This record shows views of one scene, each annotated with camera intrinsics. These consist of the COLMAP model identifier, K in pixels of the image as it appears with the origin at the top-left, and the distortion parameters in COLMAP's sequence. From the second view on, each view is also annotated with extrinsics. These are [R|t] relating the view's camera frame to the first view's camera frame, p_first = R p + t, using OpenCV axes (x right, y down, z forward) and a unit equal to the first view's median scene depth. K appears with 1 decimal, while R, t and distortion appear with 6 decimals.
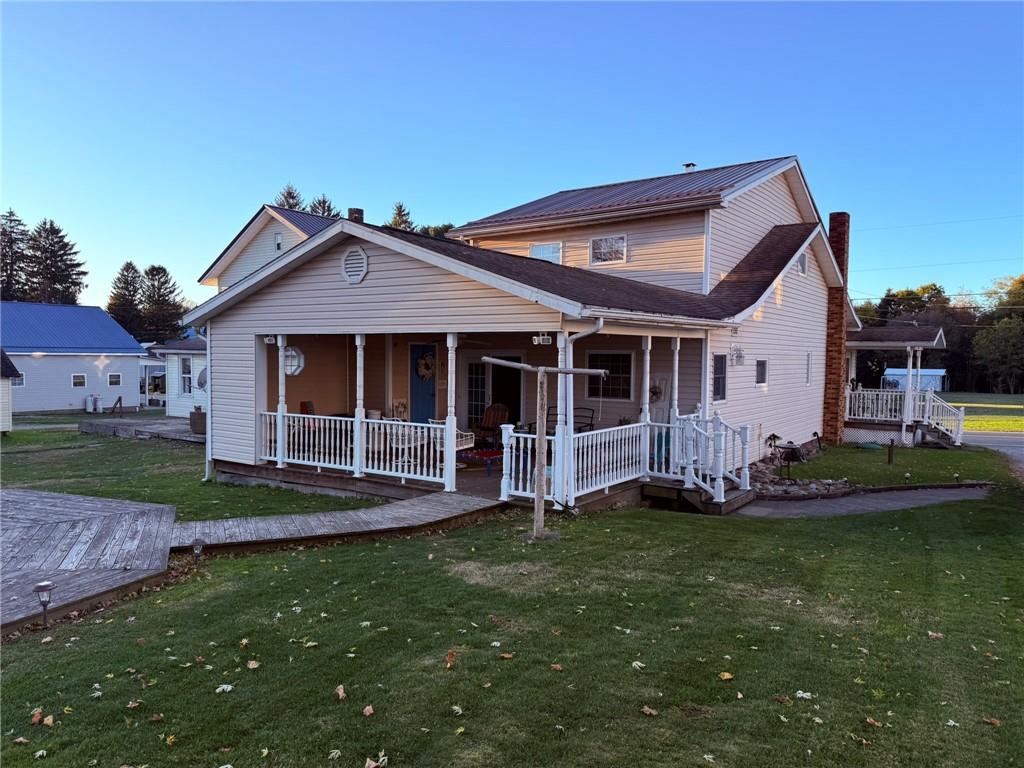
lens RADIAL K [[713.3, 0, 512.0], [0, 713.3, 384.0], [0, 0, 1]] dist [0.105956, -0.150666]
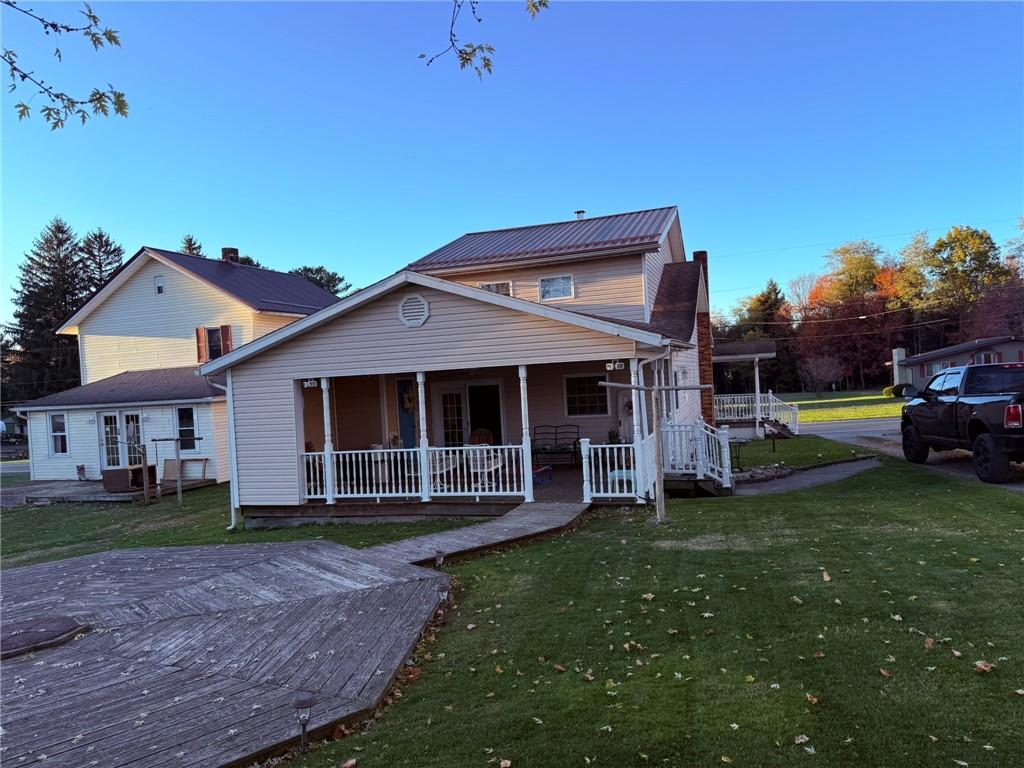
lens RADIAL K [[713.3, 0, 512.0], [0, 713.3, 384.0], [0, 0, 1]] dist [0.105956, -0.150666]
pose [[0.953566, -0.065983, 0.293869, -0.381350], [0.077877, 0.996543, -0.028944, -0.007439], [-0.290943, 0.050486, 0.955407, -0.090163]]
